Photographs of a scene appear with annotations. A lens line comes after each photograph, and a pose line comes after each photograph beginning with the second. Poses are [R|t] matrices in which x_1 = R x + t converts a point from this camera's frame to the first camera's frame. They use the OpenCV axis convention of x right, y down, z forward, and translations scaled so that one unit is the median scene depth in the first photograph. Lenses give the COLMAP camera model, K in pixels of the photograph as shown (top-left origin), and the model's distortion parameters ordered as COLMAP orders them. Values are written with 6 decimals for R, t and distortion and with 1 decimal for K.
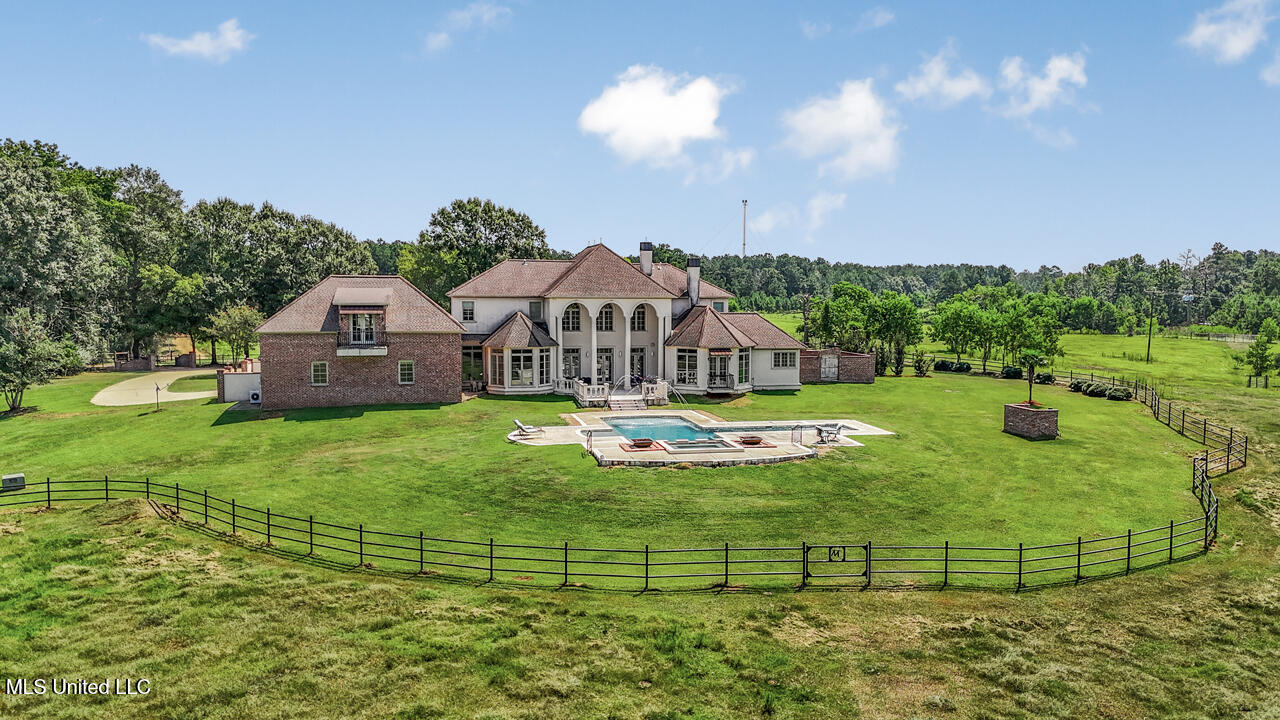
lens RADIAL K [[950.2, 0, 621.0], [0, 950.2, 365.2], [0, 0, 1]] dist [0.103098, -0.115126]
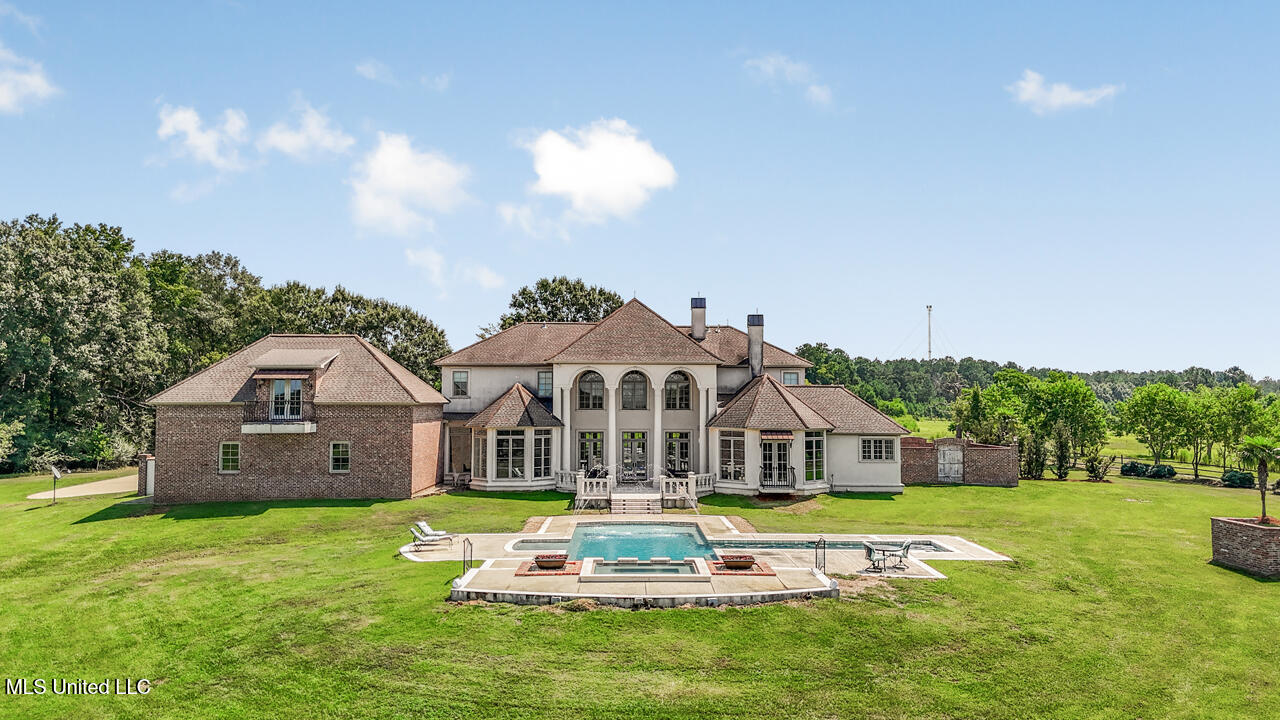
lens RADIAL K [[950.2, 0, 621.0], [0, 950.2, 365.2], [0, 0, 1]] dist [0.103098, -0.115126]
pose [[0.981974, -0.007938, -0.188851, 0.123157], [-0.014330, 0.993116, -0.116258, 0.018283], [0.188474, 0.116869, 0.975100, 0.264204]]
